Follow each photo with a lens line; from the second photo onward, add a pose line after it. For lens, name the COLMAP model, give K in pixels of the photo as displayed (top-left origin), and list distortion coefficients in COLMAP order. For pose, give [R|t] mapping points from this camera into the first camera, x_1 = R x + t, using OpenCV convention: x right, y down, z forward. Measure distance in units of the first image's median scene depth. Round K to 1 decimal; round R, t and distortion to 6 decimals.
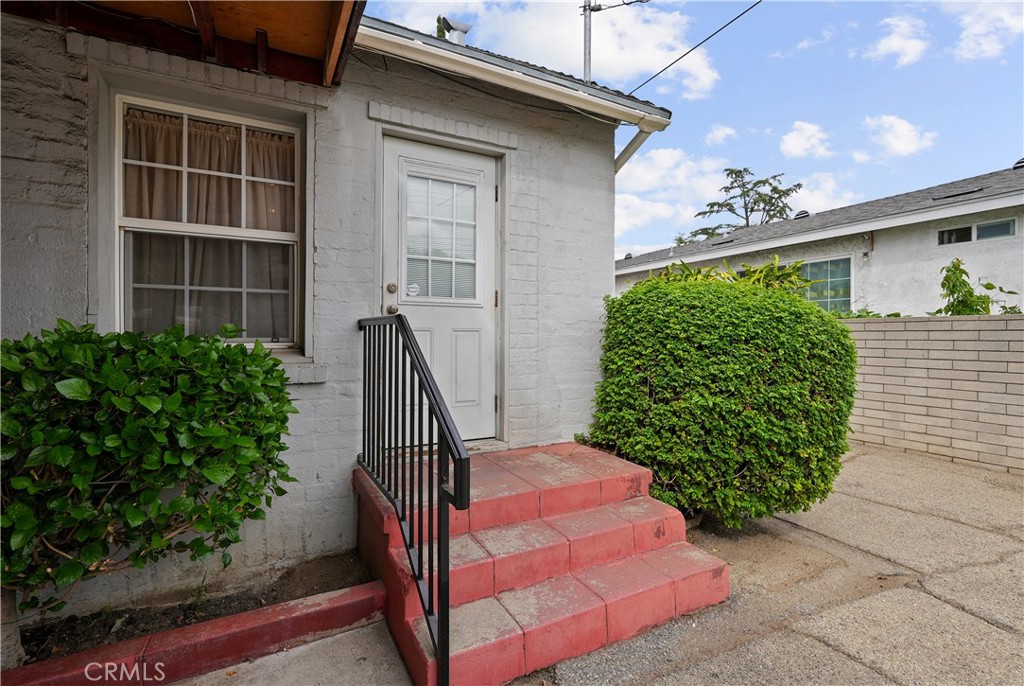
lens RADIAL K [[471.5, 0, 511.5], [0, 471.5, 338.1], [0, 0, 1]] dist [-0.001739, 0.001094]
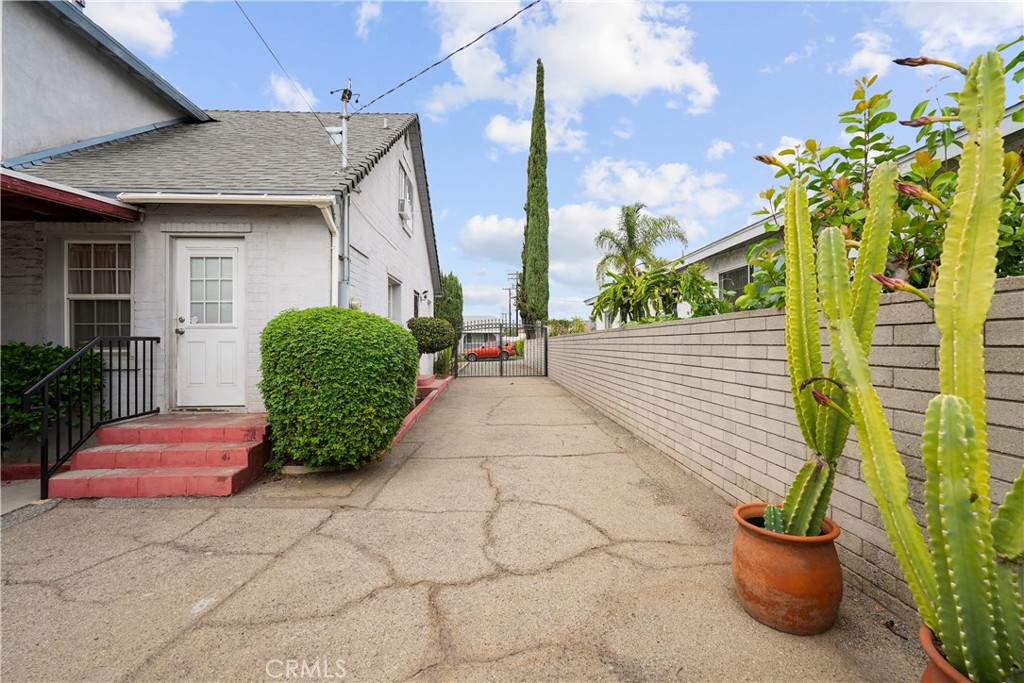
lens RADIAL K [[455.1, 0, 515.6], [0, 455.1, 339.9], [0, 0, 1]] dist [-0.003369, 0.000070]
pose [[0.909760, -0.012219, -0.414955, 1.917815], [0.004527, 0.999799, -0.019516, 0.016423], [0.415110, 0.015876, 0.909633, -0.082369]]
